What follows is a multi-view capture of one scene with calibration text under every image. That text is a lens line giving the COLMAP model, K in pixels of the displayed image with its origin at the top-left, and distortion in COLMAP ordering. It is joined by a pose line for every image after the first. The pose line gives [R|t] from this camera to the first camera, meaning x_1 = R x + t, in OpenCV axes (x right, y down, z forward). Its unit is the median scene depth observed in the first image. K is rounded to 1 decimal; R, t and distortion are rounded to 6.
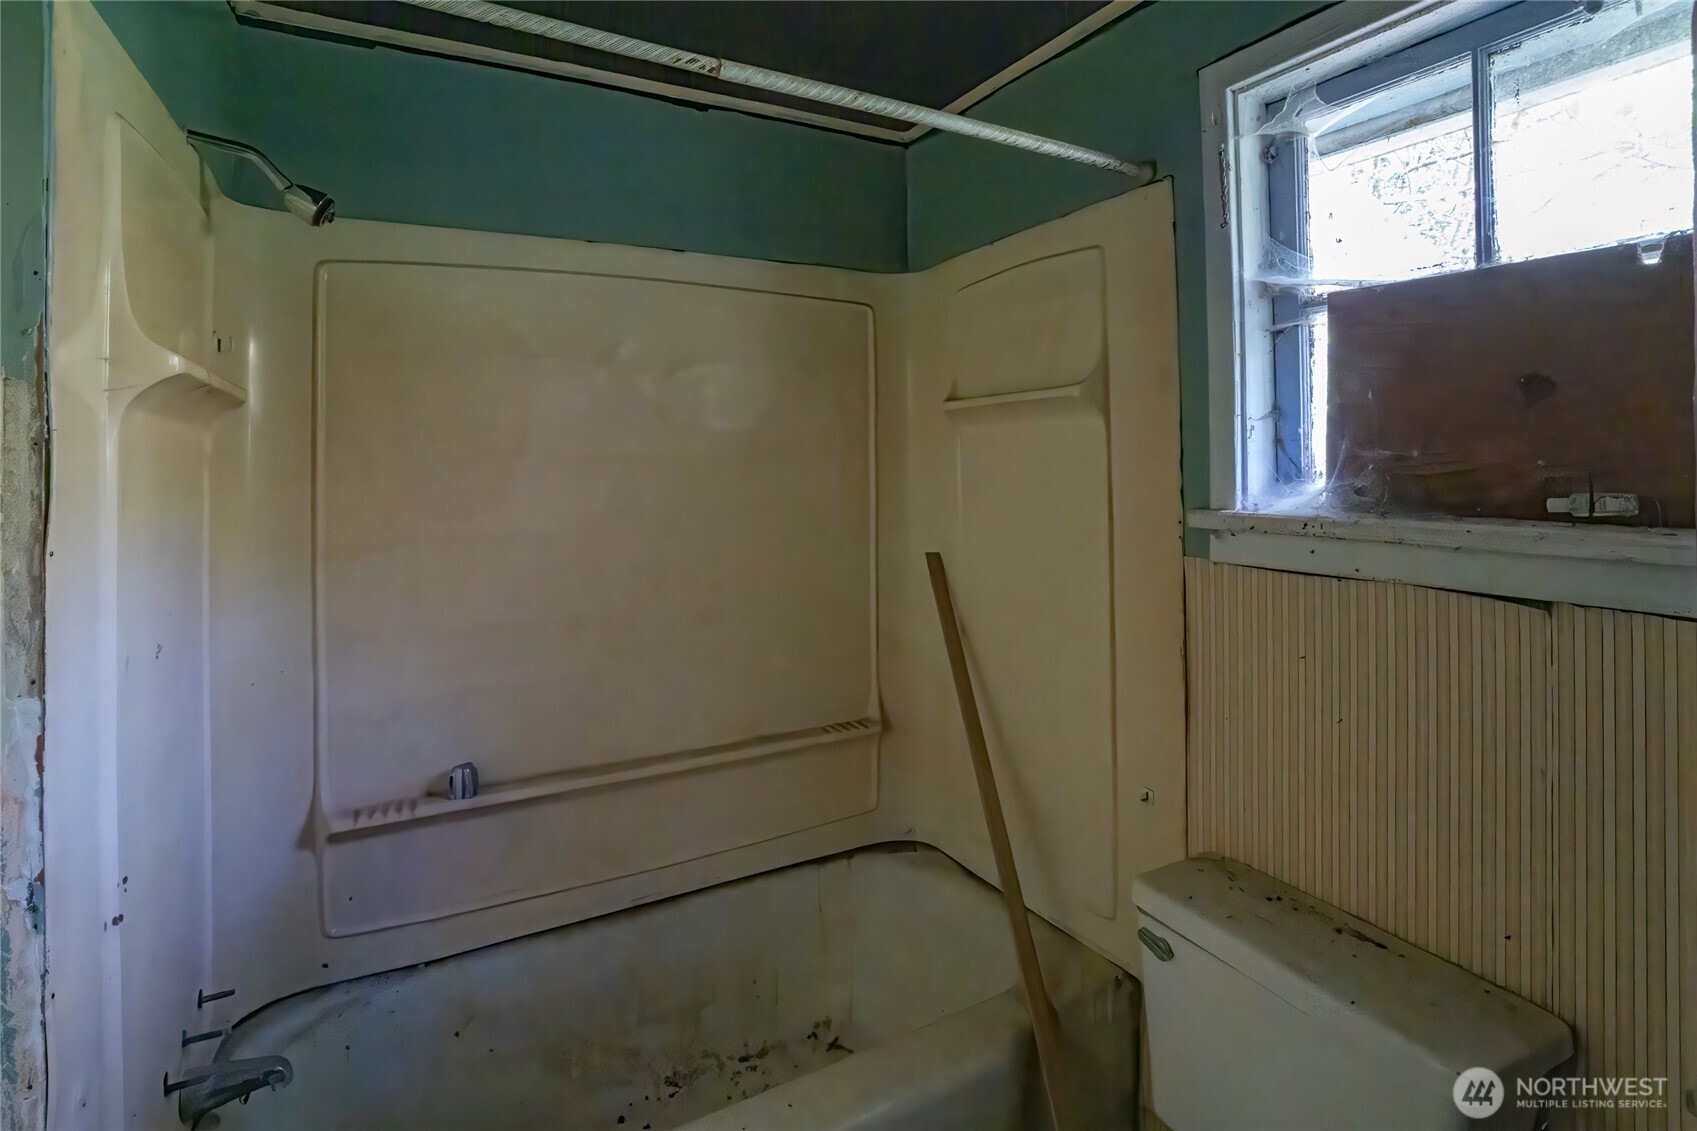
lens RADIAL K [[824.8, 0, 853.3], [0, 824.8, 452.3], [0, 0, 1]] dist [-0.068205, 0.023549]
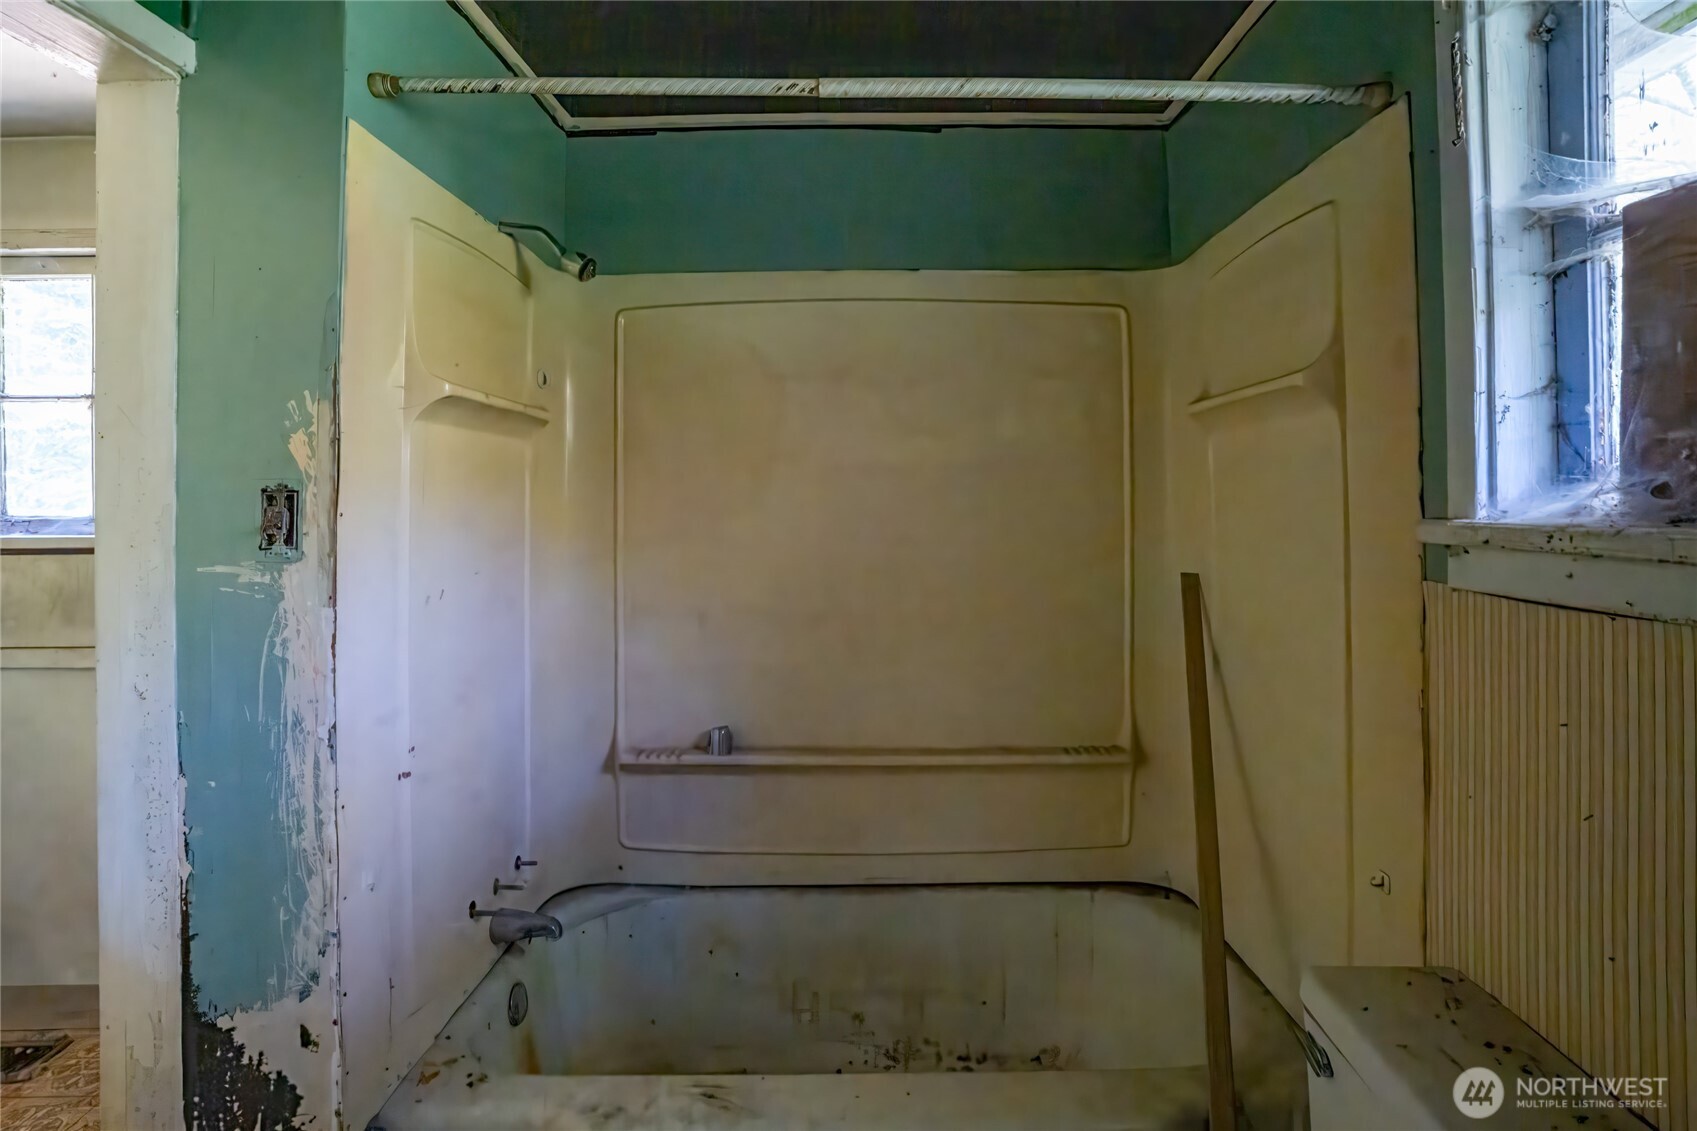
lens RADIAL K [[804.2, 0, 849.2], [0, 804.2, 493.0], [0, 0, 1]] dist [-0.054249, 0.017423]
pose [[0.872808, 0.005796, -0.488030, 0.316385], [-0.000402, 0.999938, 0.011156, 0.039063], [0.488064, -0.009541, 0.872756, 0.088527]]
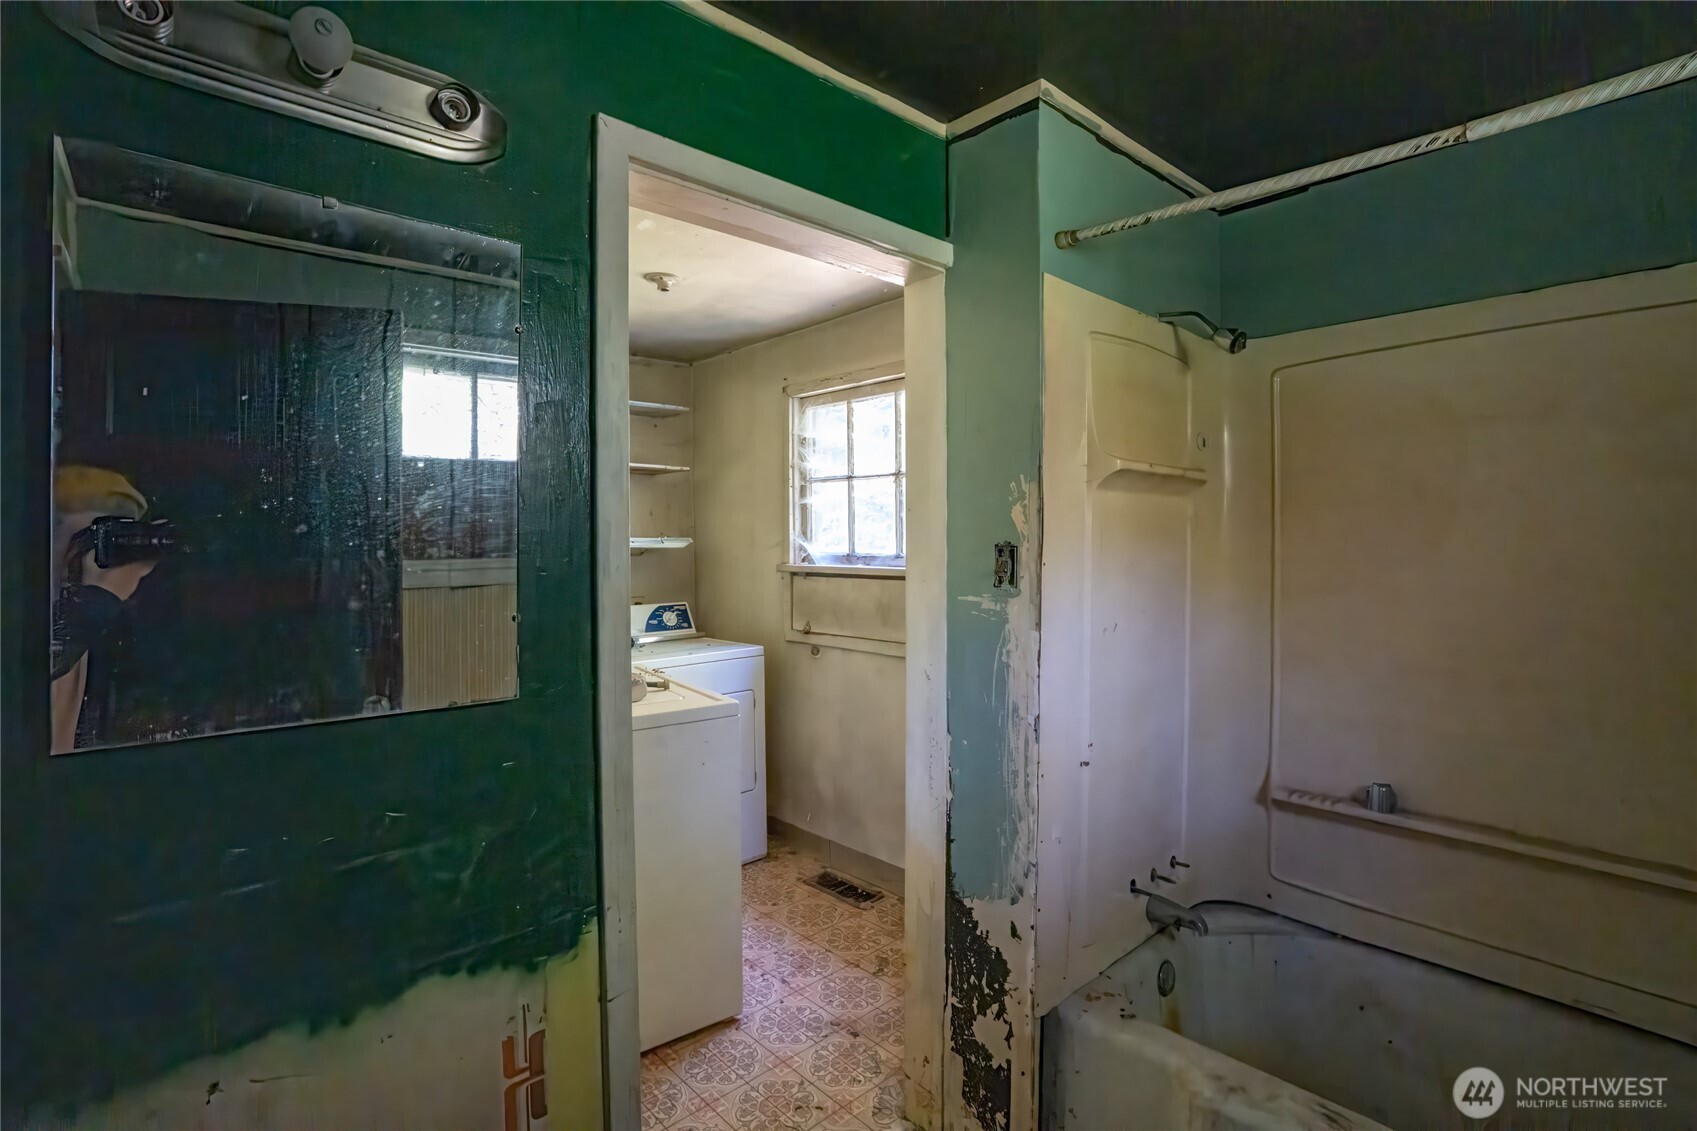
lens RADIAL K [[779.0, 0, 840.6], [0, 779.0, 538.7], [0, 0, 1]] dist [-0.086883, 0.027072]
pose [[0.226591, 0.014822, -0.973877, 0.467095], [0.012263, 0.999762, 0.018069, 0.010793], [0.973913, -0.016037, 0.226355, 0.012445]]
